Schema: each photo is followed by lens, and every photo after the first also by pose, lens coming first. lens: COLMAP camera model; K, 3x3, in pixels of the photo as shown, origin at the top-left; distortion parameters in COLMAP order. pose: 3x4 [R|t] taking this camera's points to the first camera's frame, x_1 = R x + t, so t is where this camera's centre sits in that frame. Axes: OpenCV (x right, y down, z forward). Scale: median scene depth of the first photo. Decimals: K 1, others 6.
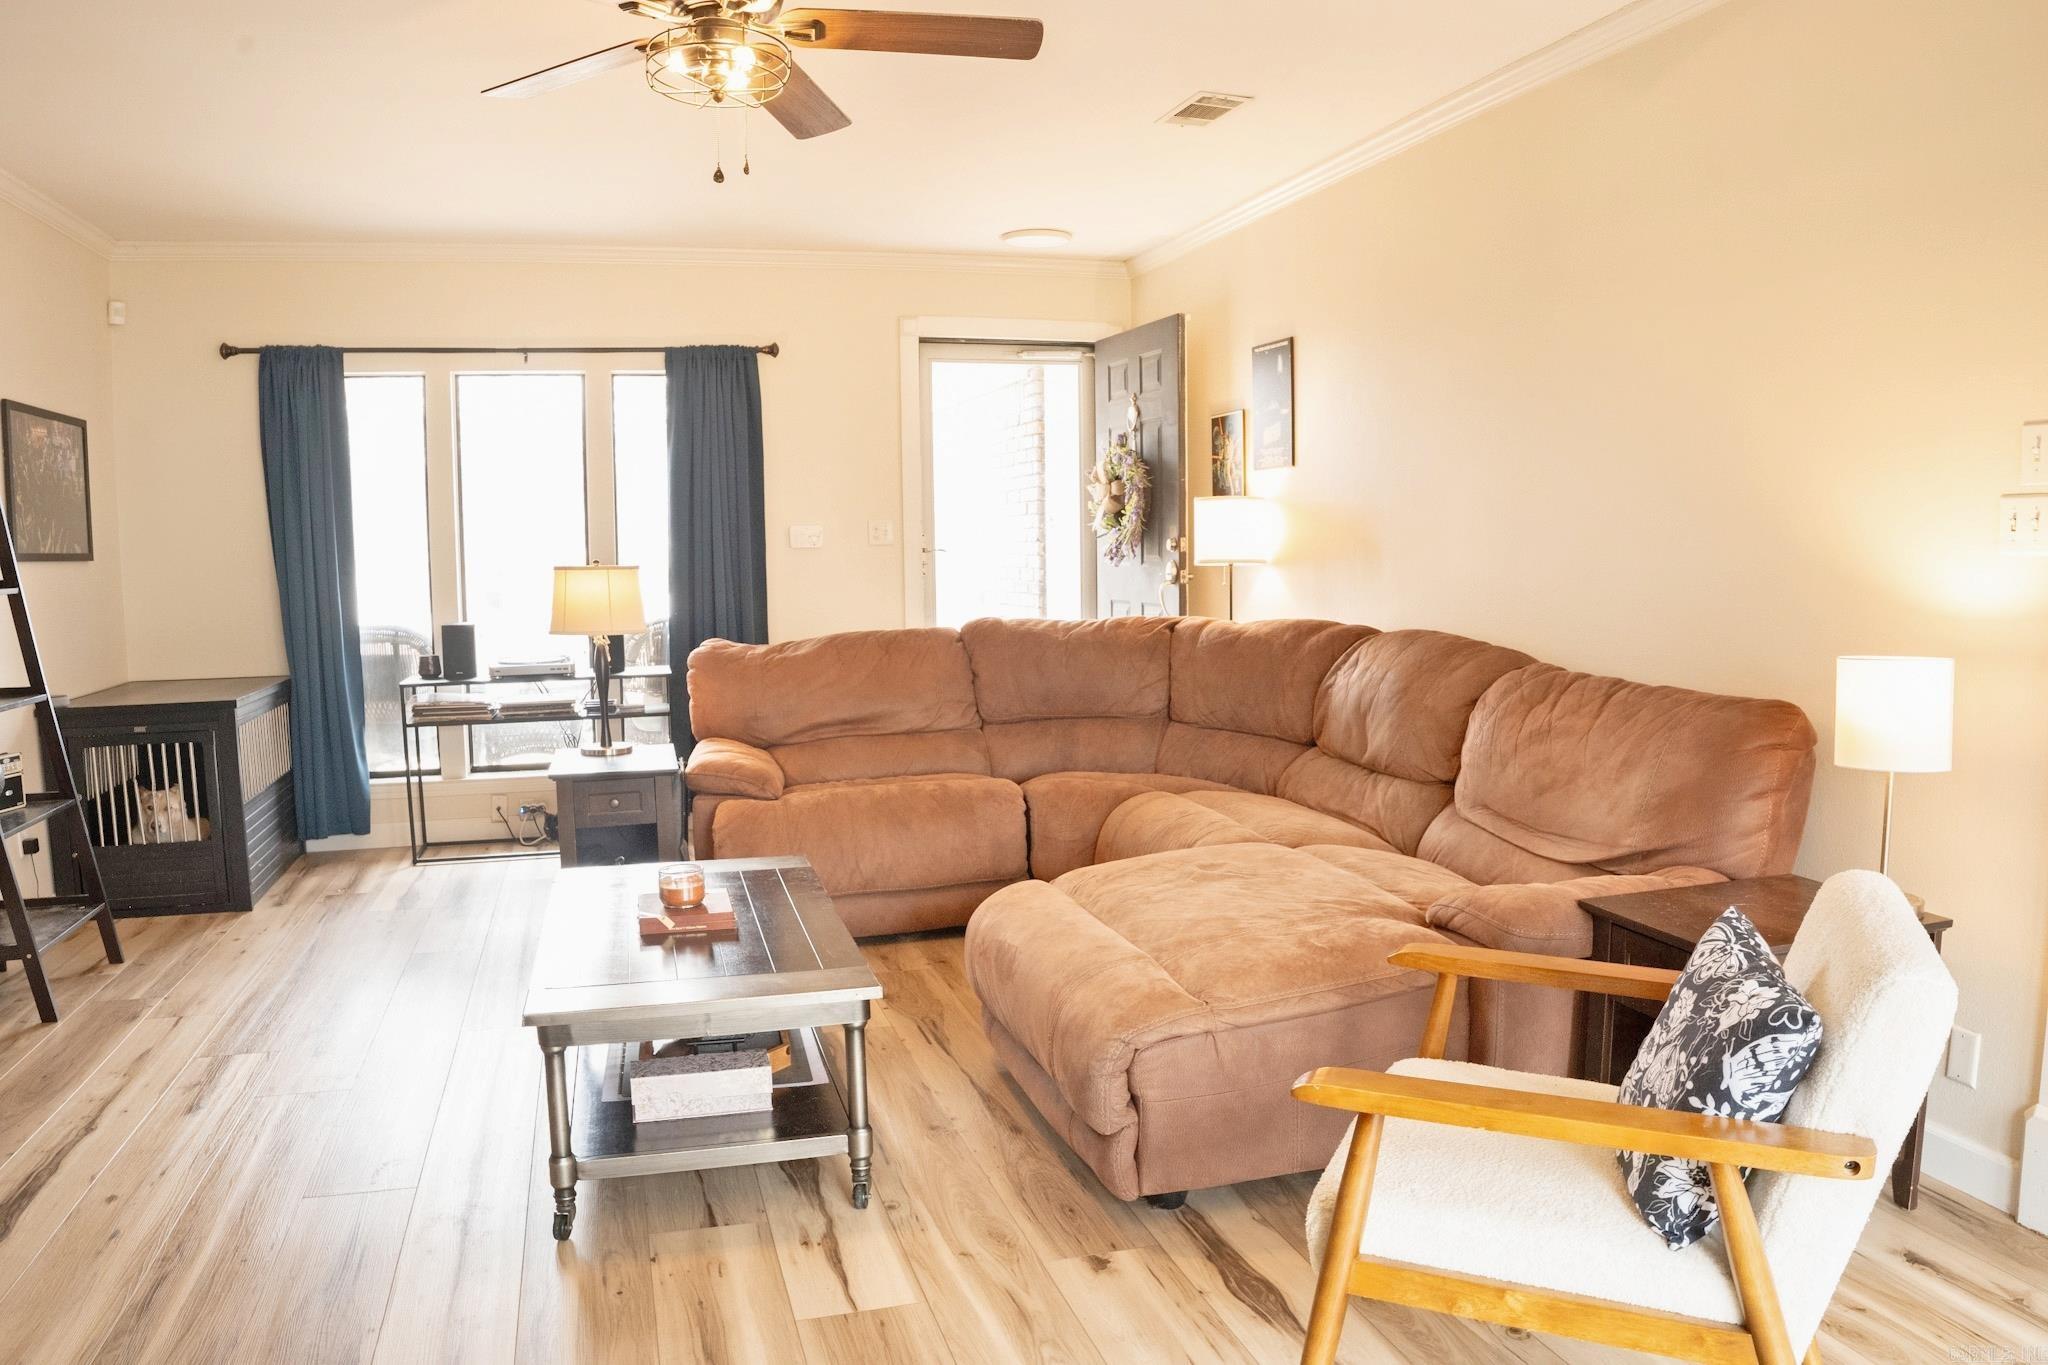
lens RADIAL K [[1413.7, 0, 1012.4], [0, 1413.7, 673.6], [0, 0, 1]] dist [-0.161701, 0.059991]
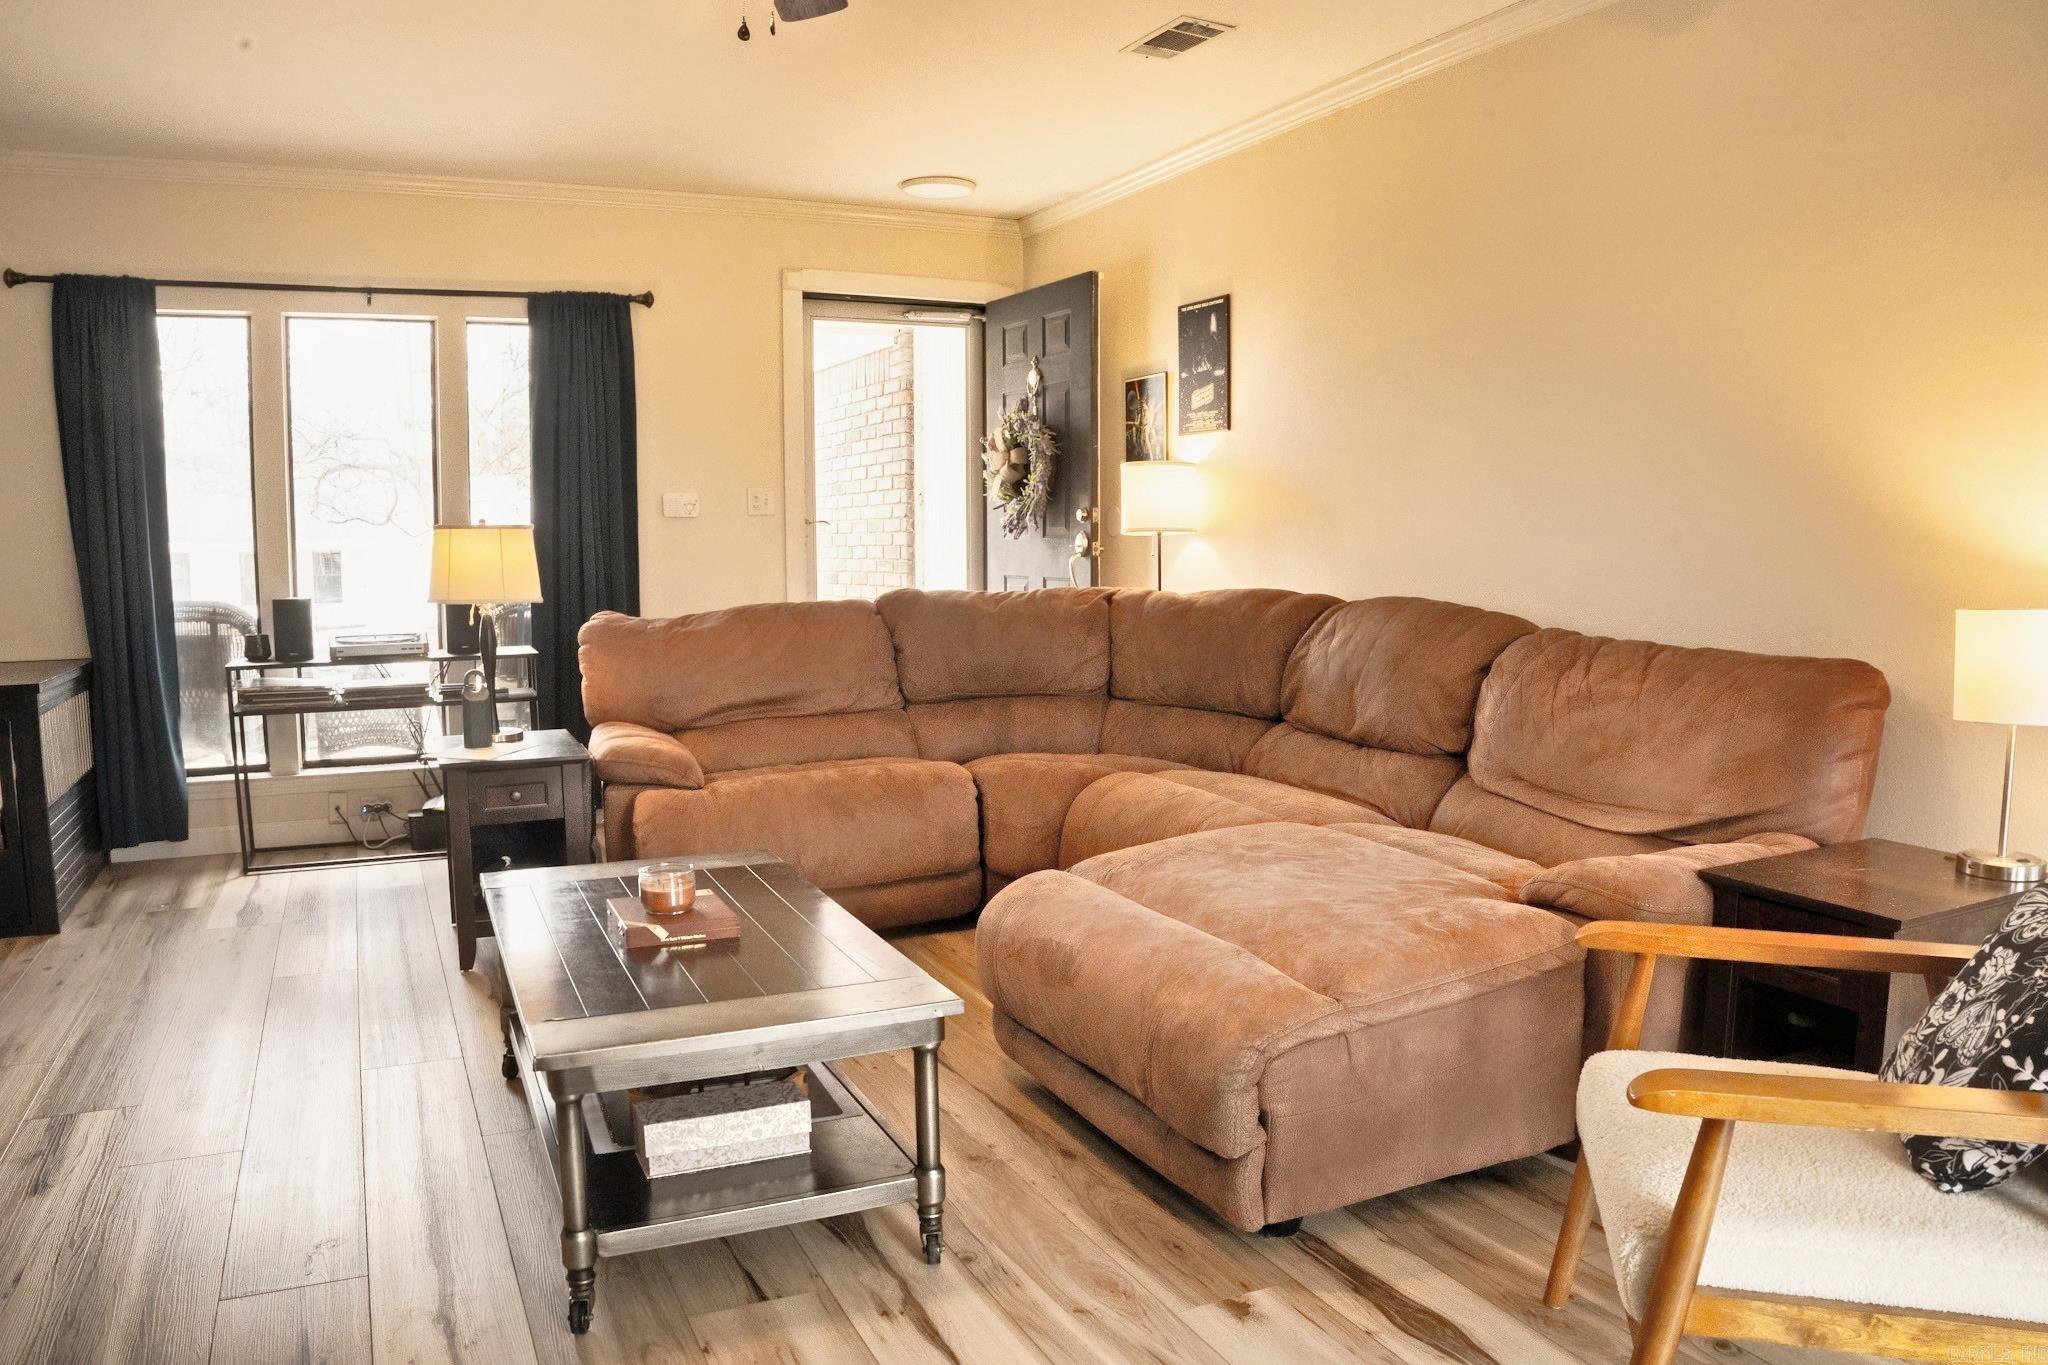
lens RADIAL K [[1413.7, 0, 1012.4], [0, 1413.7, 673.6], [0, 0, 1]] dist [-0.161701, 0.059991]
pose [[0.987188, -0.006307, 0.159435, -0.112780], [0.005848, 0.999977, 0.003346, 0.015122], [-0.159453, -0.002371, 0.987203, 0.097379]]
